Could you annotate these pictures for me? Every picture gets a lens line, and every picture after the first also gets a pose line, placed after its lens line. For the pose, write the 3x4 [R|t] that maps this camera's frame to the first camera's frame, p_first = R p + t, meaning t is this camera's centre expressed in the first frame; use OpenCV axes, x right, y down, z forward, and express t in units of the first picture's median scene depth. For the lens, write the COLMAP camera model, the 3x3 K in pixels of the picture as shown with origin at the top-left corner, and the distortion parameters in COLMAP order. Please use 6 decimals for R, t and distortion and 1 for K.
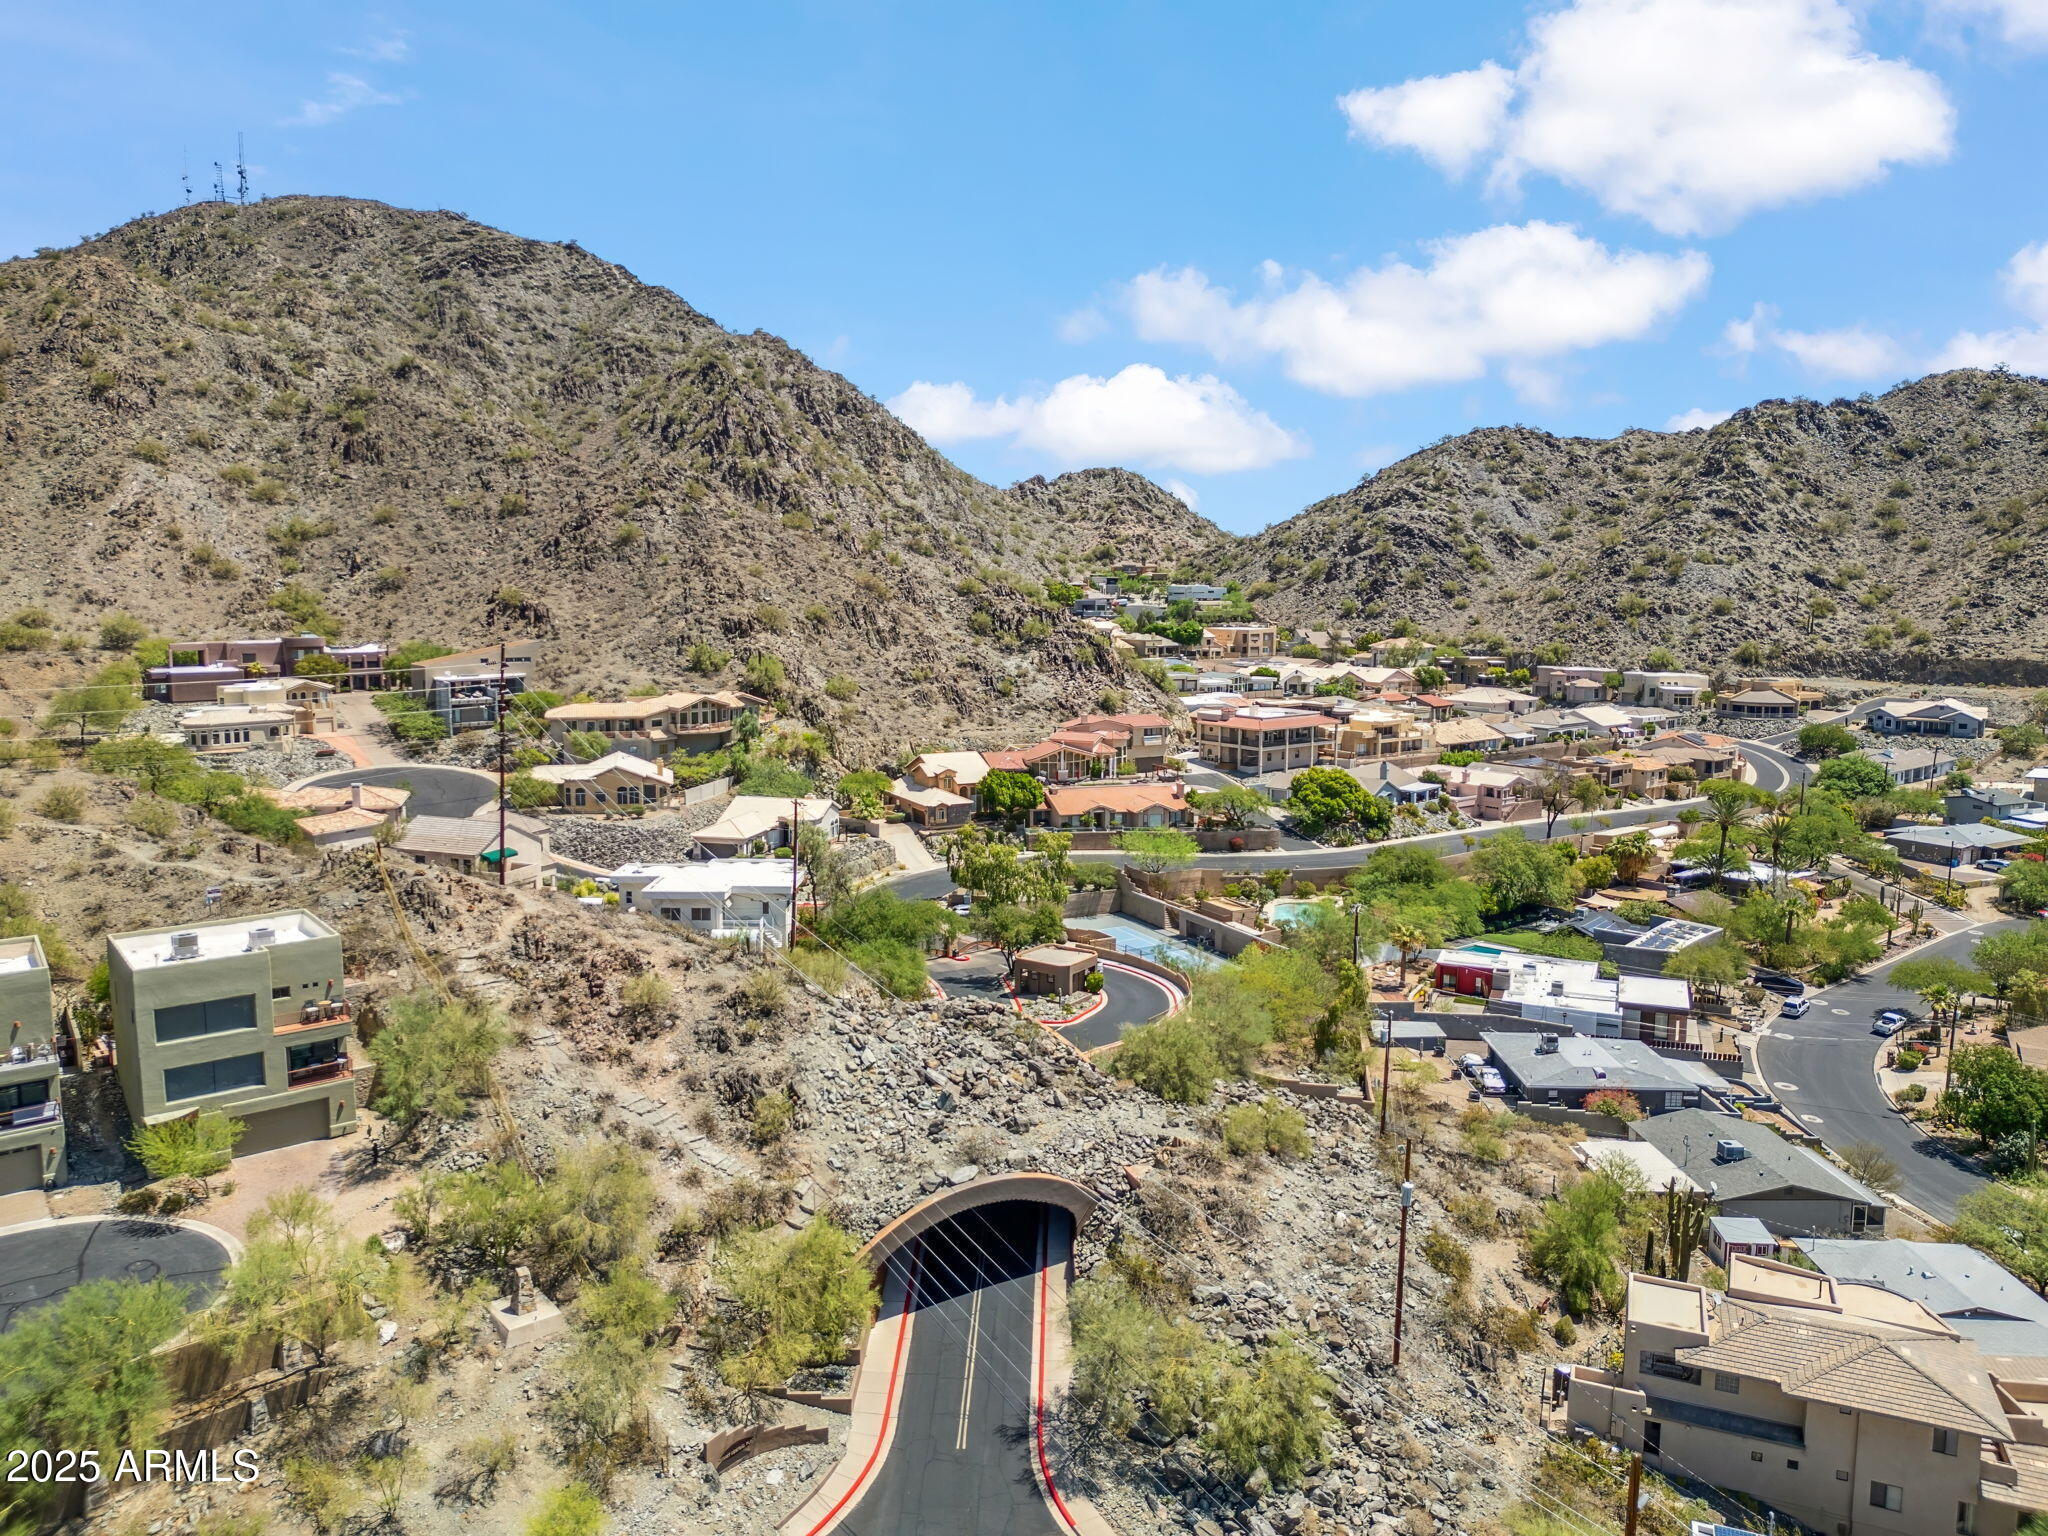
lens RADIAL K [[1459.5, 0, 1015.5], [0, 1459.5, 768.3], [0, 0, 1]] dist [0.055660, -0.042570]
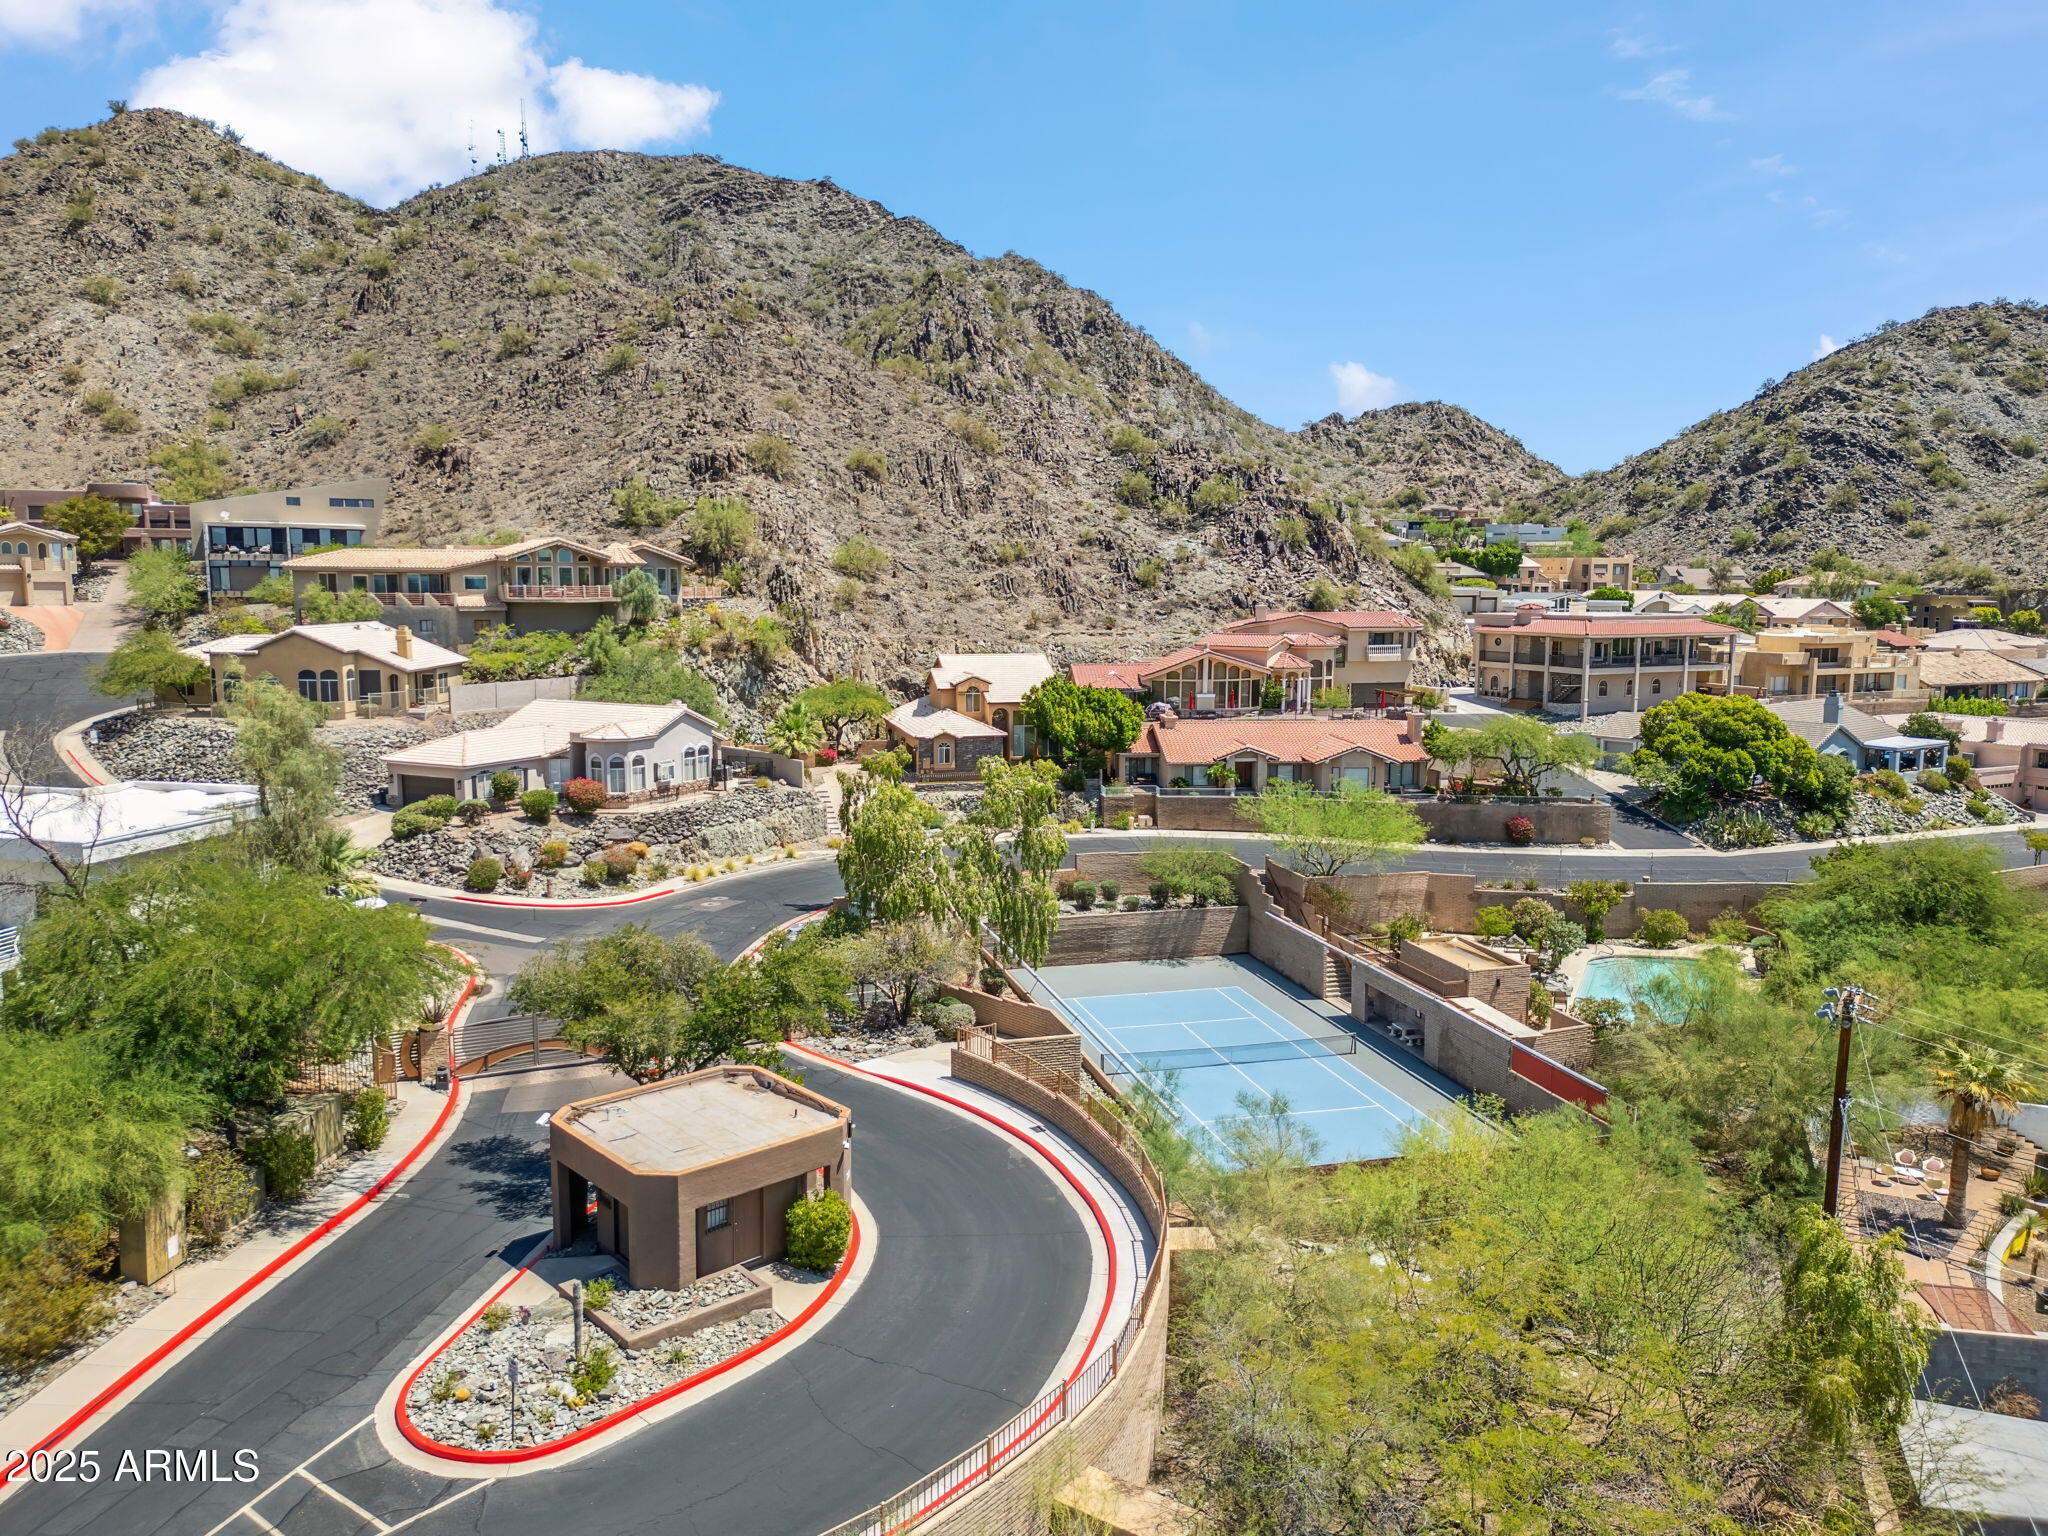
lens RADIAL K [[1459.5, 0, 1016.9], [0, 1459.5, 752.3], [0, 0, 1]] dist [0.055660, -0.042570]
pose [[0.974762, 0.025143, -0.221826, 0.072021], [-0.029280, 0.999453, -0.015382, 0.029046], [0.221318, 0.021489, 0.974965, 0.357271]]
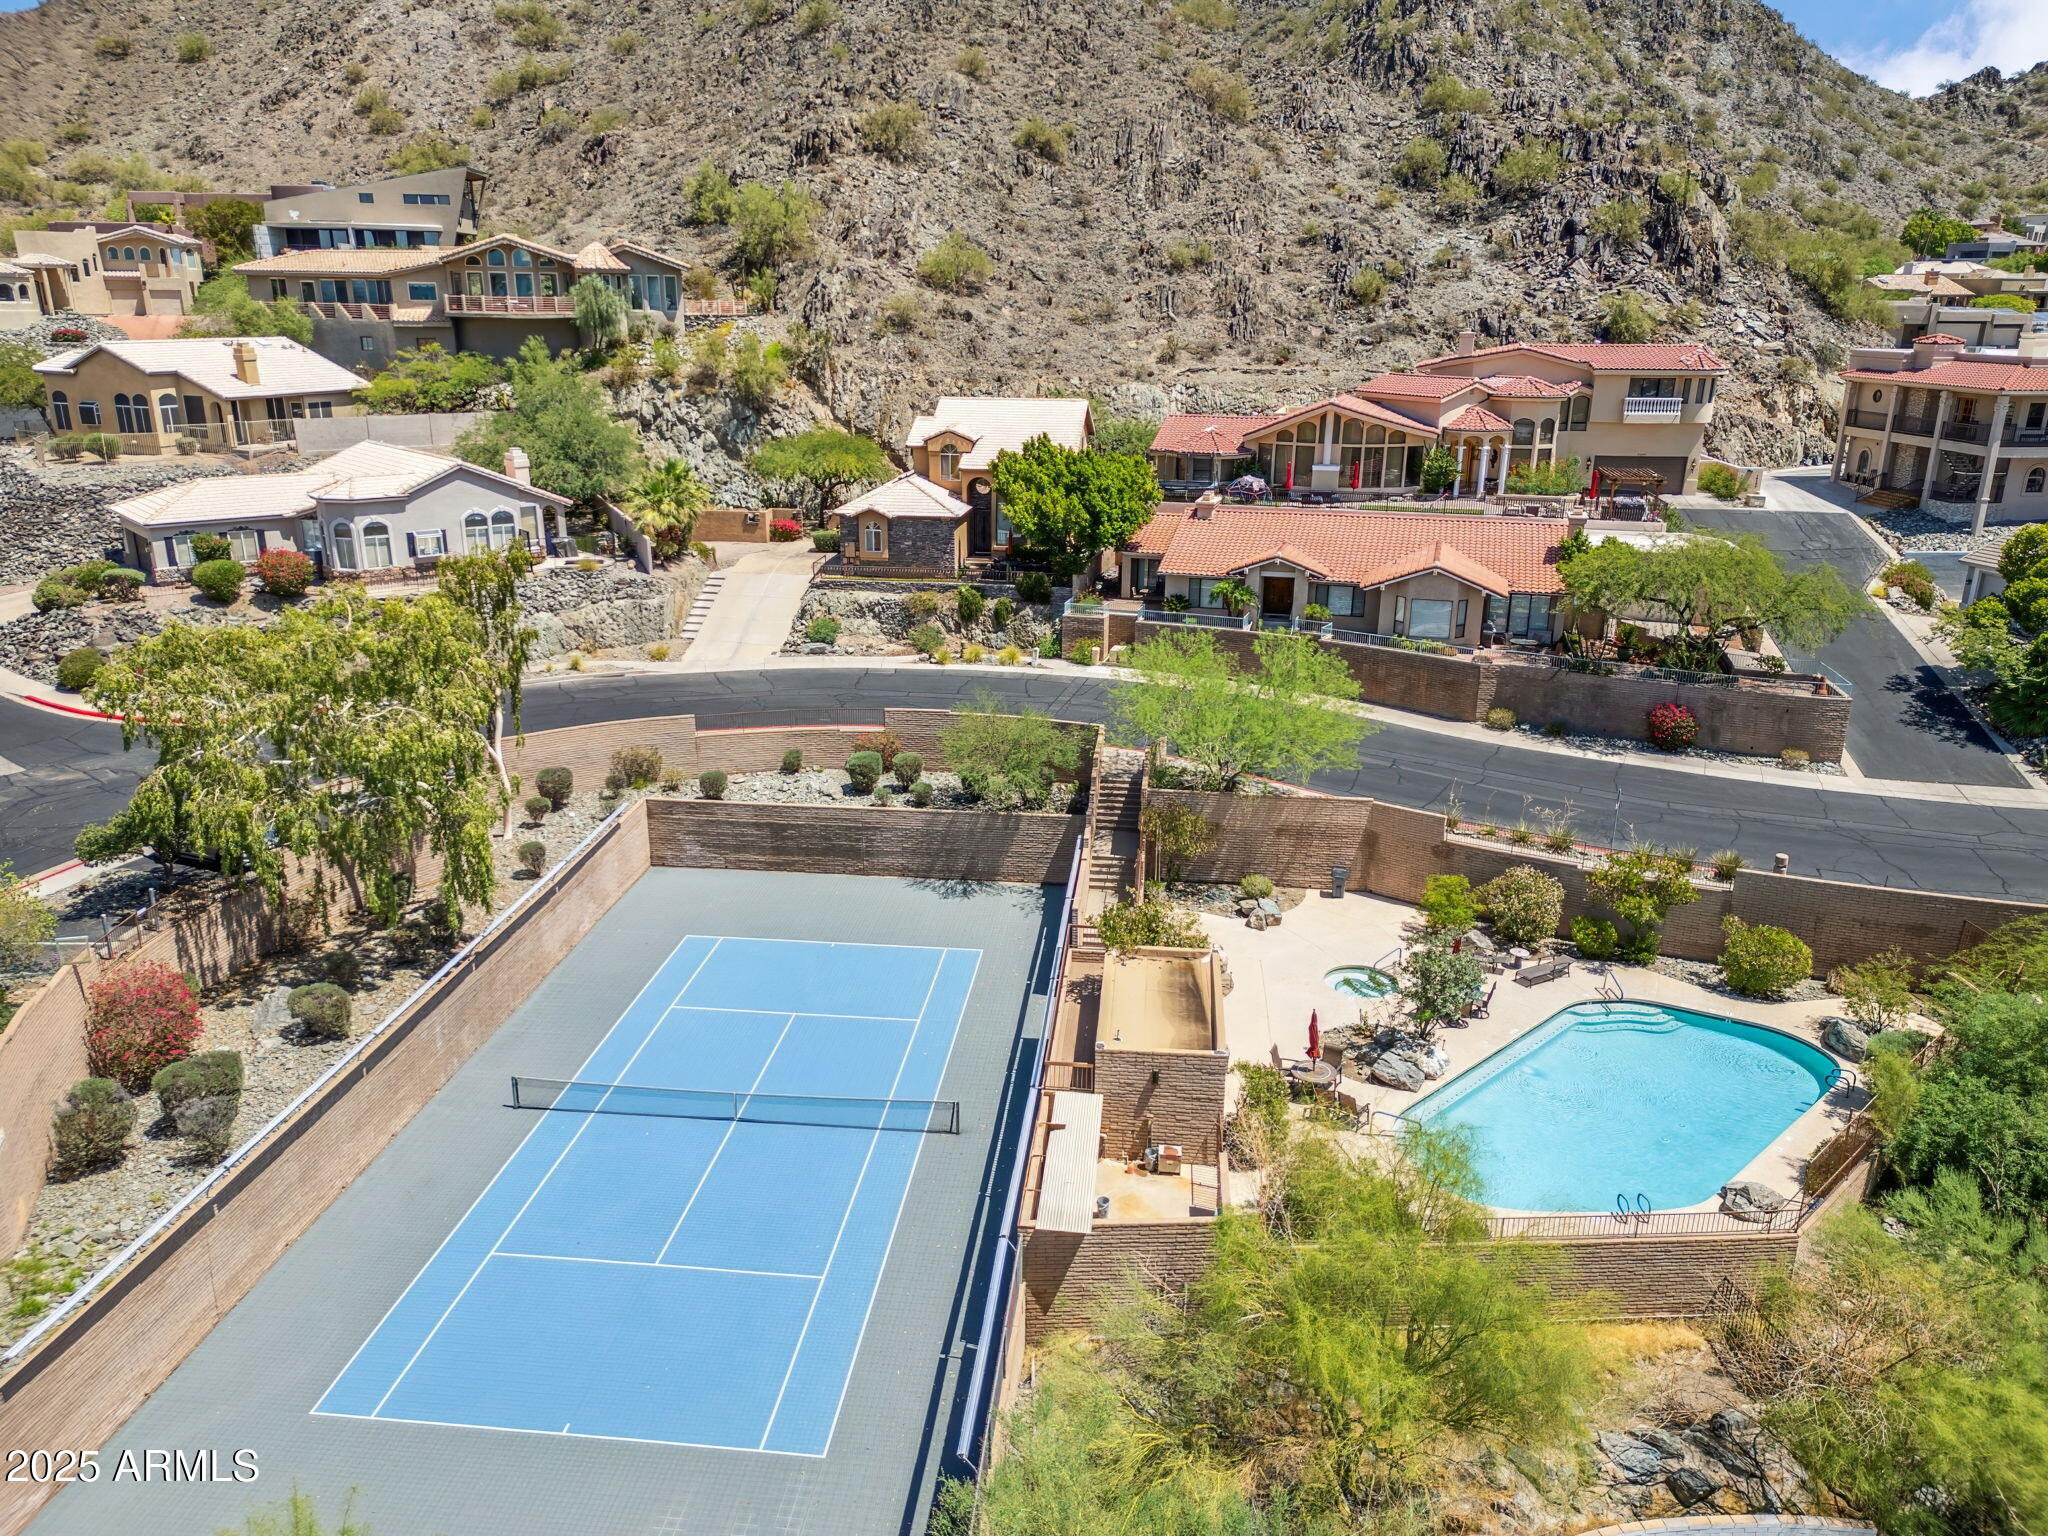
lens RADIAL K [[1459.5, 0, 1009.2], [0, 1459.5, 755.8], [0, 0, 1]] dist [0.055660, -0.042570]
pose [[0.825002, 0.170873, -0.538677, 0.154928], [-0.081248, 0.979154, 0.186162, 0.009538], [0.559258, -0.109818, 0.821688, 0.513742]]
